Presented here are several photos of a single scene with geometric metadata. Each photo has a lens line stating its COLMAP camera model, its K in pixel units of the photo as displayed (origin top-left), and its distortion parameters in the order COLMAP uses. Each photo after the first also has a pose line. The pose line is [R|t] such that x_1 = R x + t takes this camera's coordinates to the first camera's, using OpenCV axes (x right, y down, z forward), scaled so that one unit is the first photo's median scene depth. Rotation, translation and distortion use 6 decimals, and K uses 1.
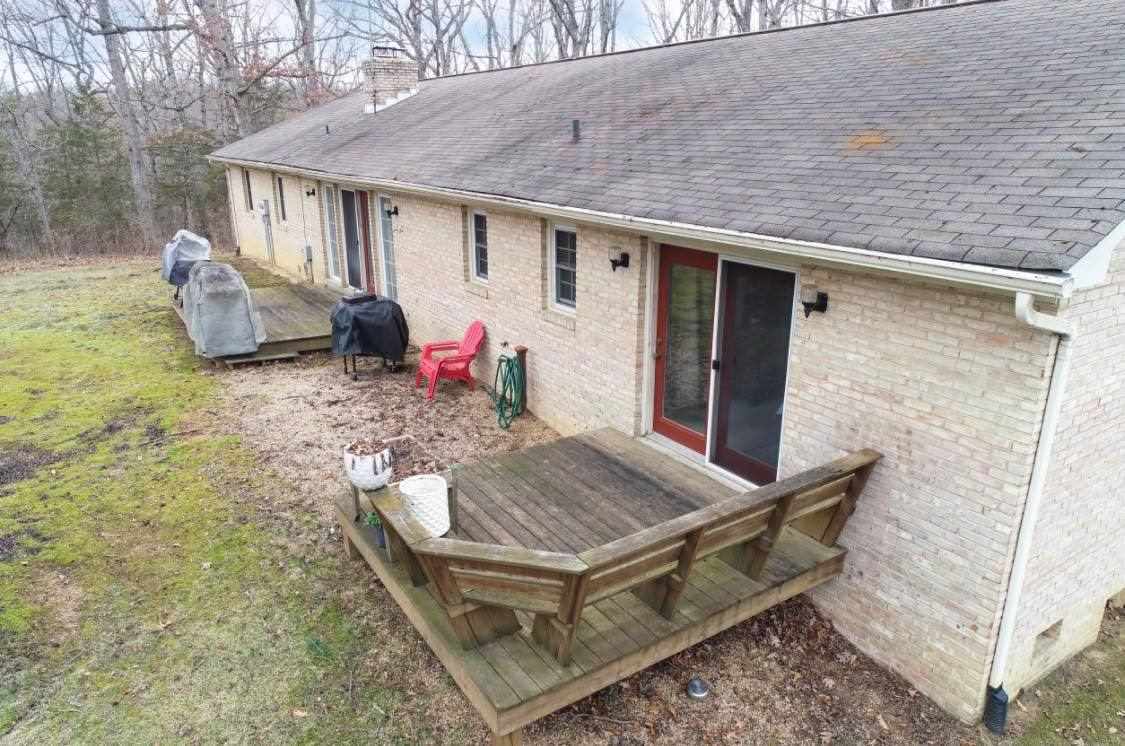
lens RADIAL K [[755.6, 0, 562.5], [0, 755.6, 373.0], [0, 0, 1]] dist [-0.003649, -0.000668]
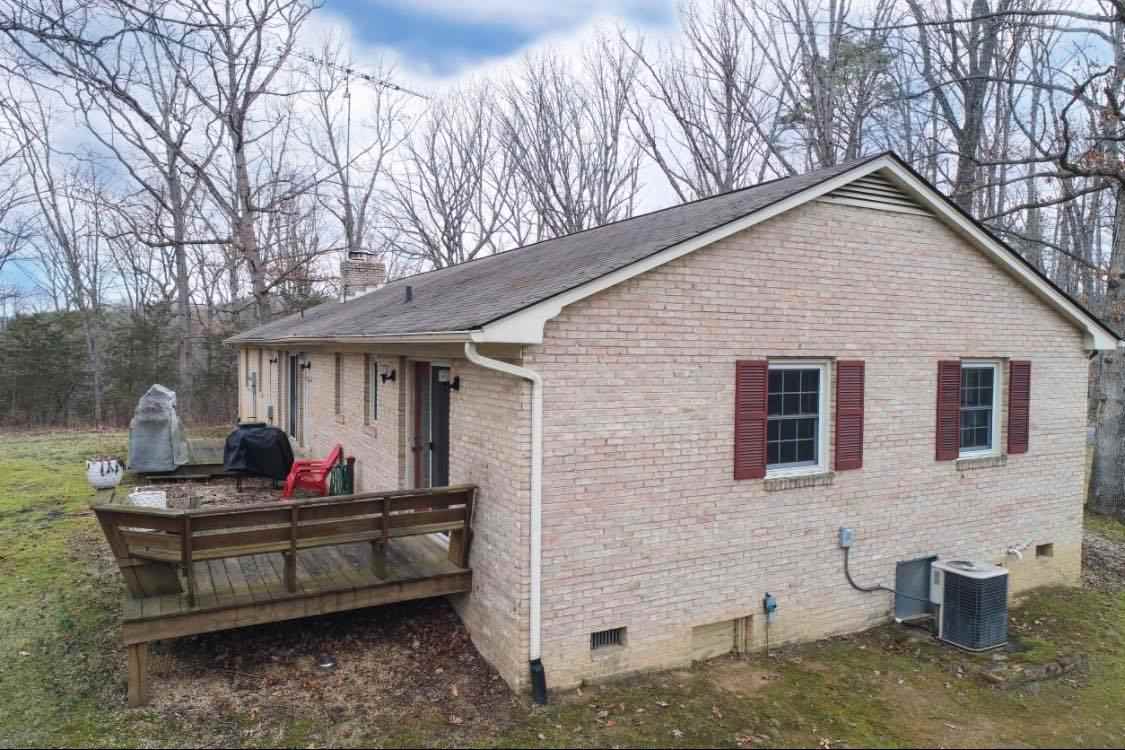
lens RADIAL K [[759.7, 0, 562.5], [0, 759.7, 375.0], [0, 0, 1]] dist [-0.000227, 0.001609]
pose [[0.996272, 0.014334, -0.085071, 0.497668], [-0.036841, 0.962351, -0.269300, 0.200918], [0.078008, 0.271430, 0.959292, -0.263000]]
